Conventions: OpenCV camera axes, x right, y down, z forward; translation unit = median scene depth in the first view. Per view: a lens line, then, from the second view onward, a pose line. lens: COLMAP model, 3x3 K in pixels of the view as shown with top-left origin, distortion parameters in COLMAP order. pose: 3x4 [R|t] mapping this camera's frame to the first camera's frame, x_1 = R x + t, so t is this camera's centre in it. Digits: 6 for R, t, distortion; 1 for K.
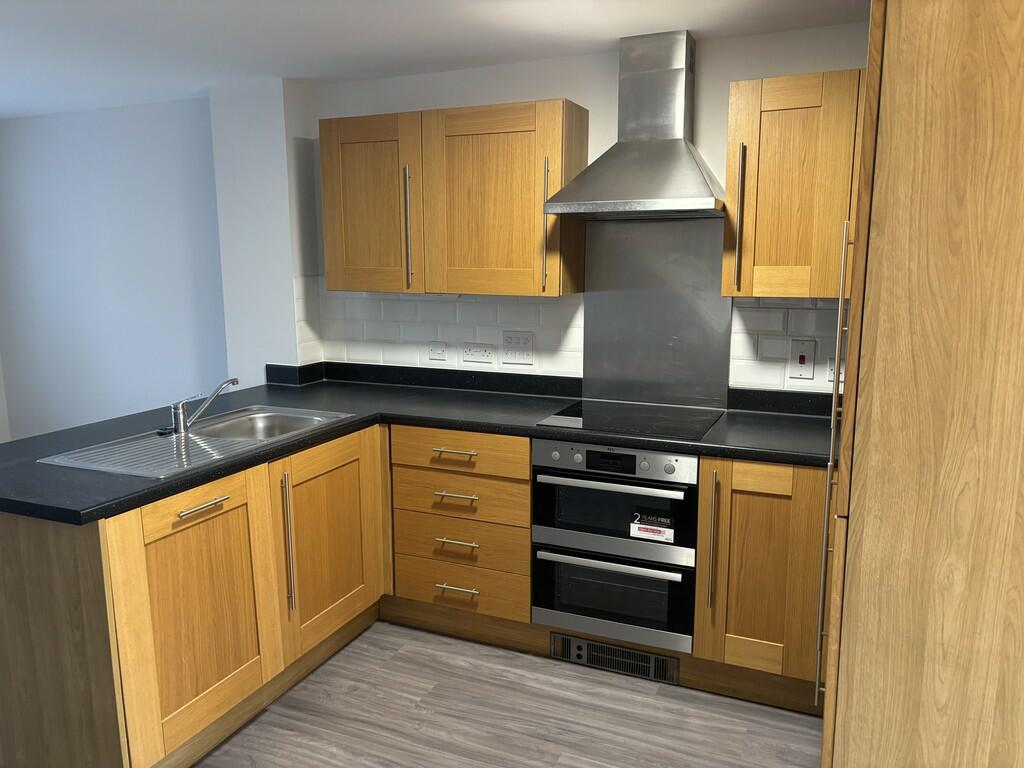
lens RADIAL K [[757.8, 0, 510.6], [0, 757.8, 381.8], [0, 0, 1]] dist [0.036846, -0.054734]
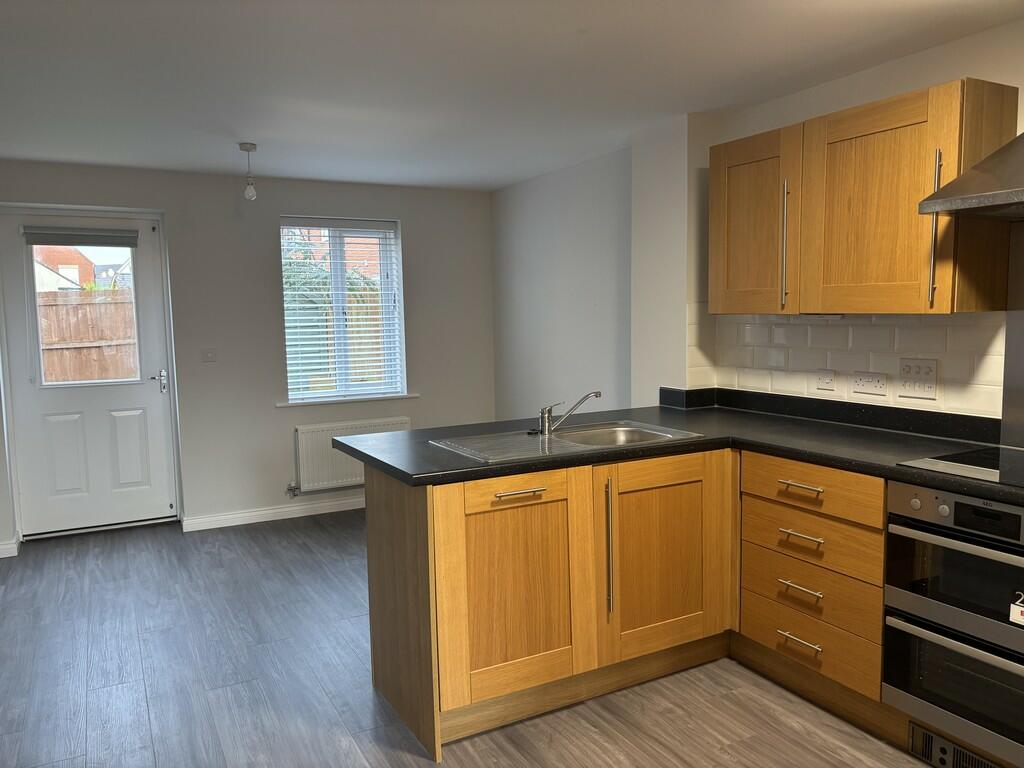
lens RADIAL K [[757.8, 0, 511.2], [0, 757.8, 383.8], [0, 0, 1]] dist [0.036846, -0.054734]
pose [[0.791595, 0.048063, -0.609153, 0.199488], [-0.083811, 0.996020, -0.030326, 0.028119], [0.605271, 0.075059, 0.792473, 0.063869]]
